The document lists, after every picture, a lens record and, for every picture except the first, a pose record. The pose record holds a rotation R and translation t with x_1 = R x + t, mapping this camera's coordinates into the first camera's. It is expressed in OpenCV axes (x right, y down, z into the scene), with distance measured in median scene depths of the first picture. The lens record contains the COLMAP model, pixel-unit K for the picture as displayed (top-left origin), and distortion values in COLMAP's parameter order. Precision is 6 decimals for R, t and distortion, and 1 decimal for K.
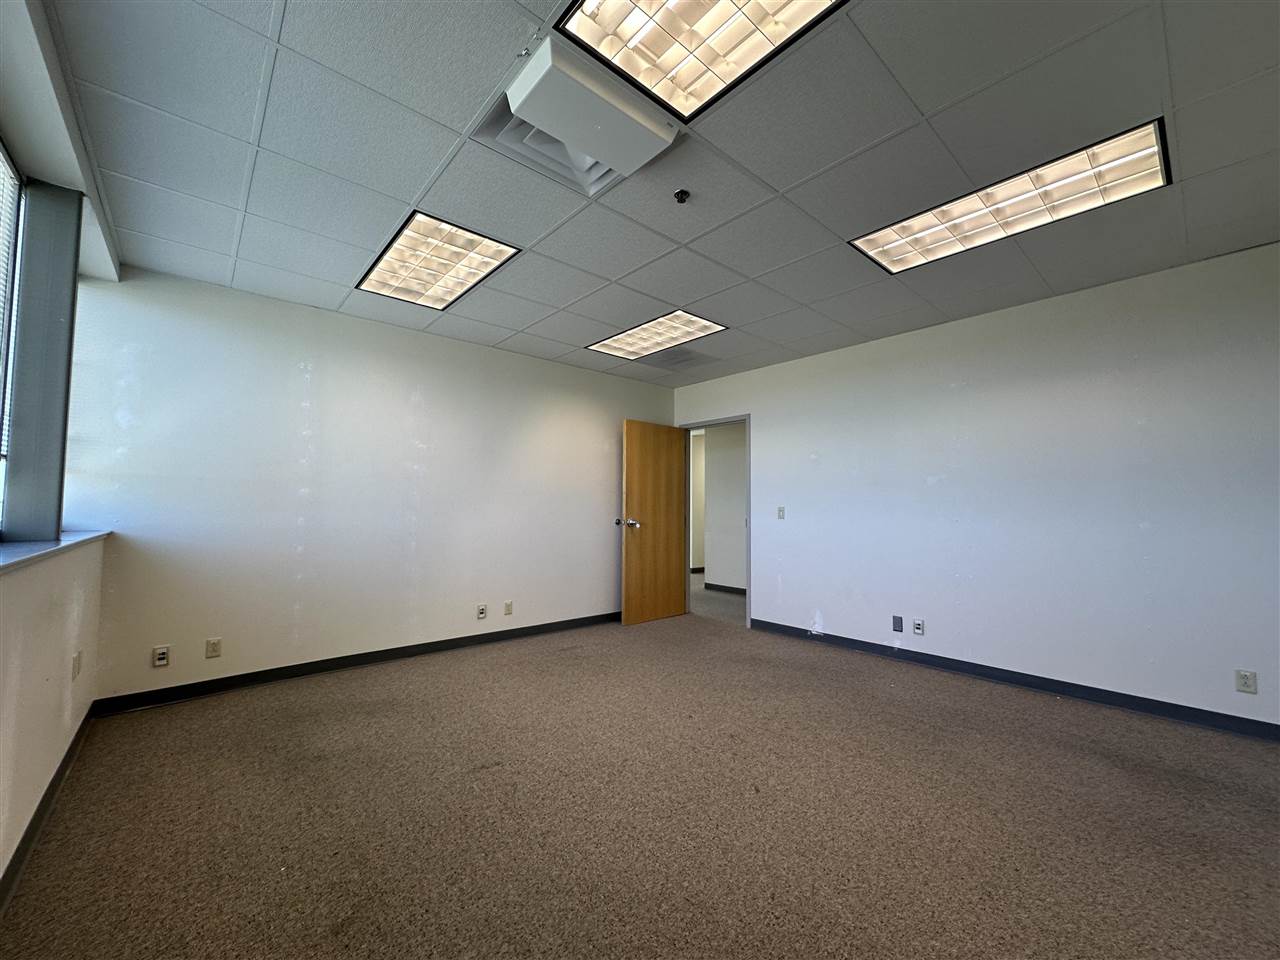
lens RADIAL K [[504.4, 0, 648.2], [0, 504.4, 493.5], [0, 0, 1]] dist [-0.006032, 0.000336]
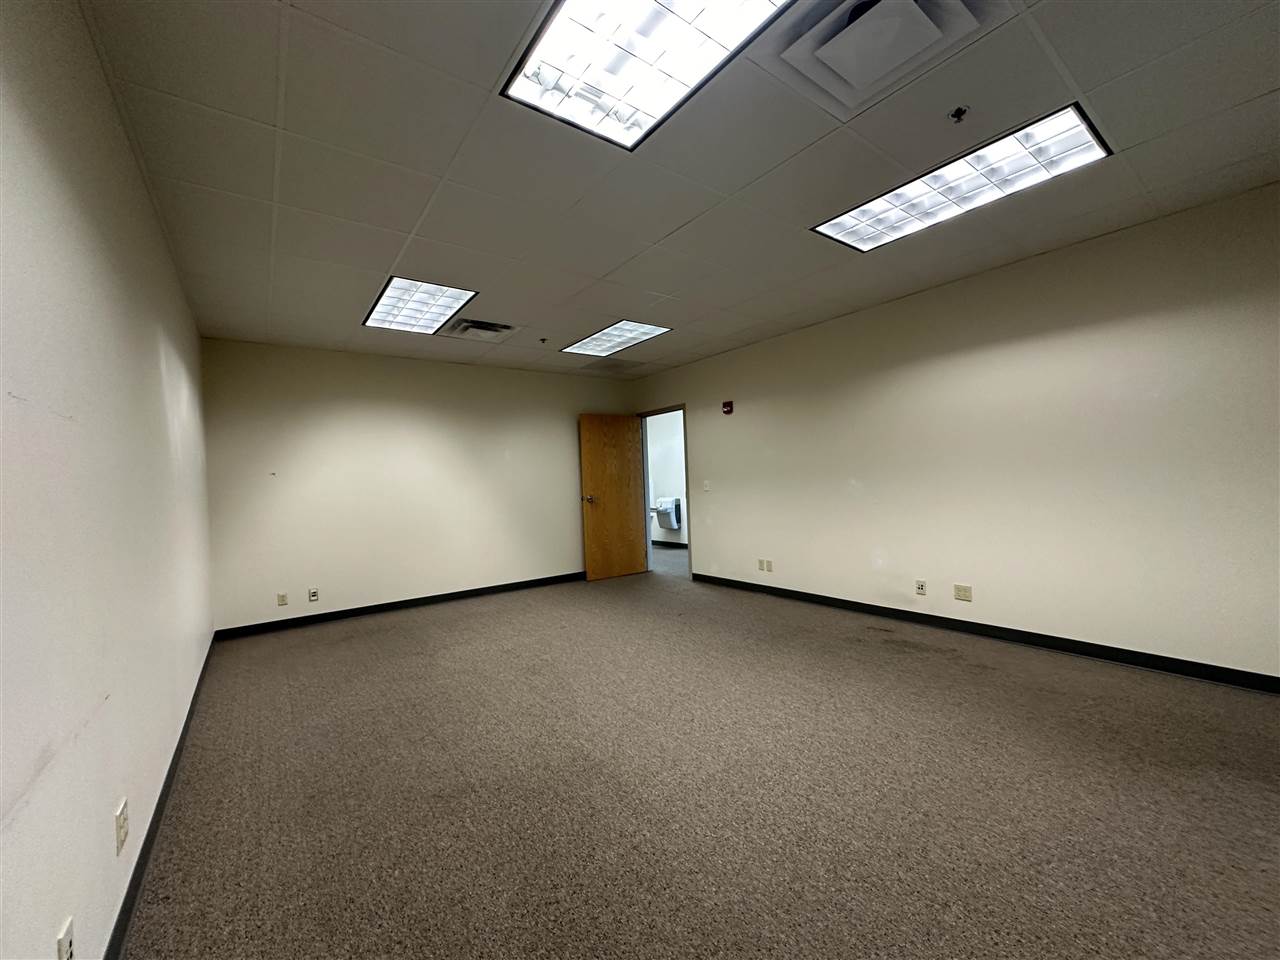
lens RADIAL K [[504.4, 0, 643.5], [0, 504.4, 497.5], [0, 0, 1]] dist [-0.006032, 0.000336]
pose [[0.996085, -0.035595, -0.080914, 0.188370], [0.039941, 0.997809, 0.052744, -0.003649], [0.078859, -0.055769, 0.995325, -0.206424]]
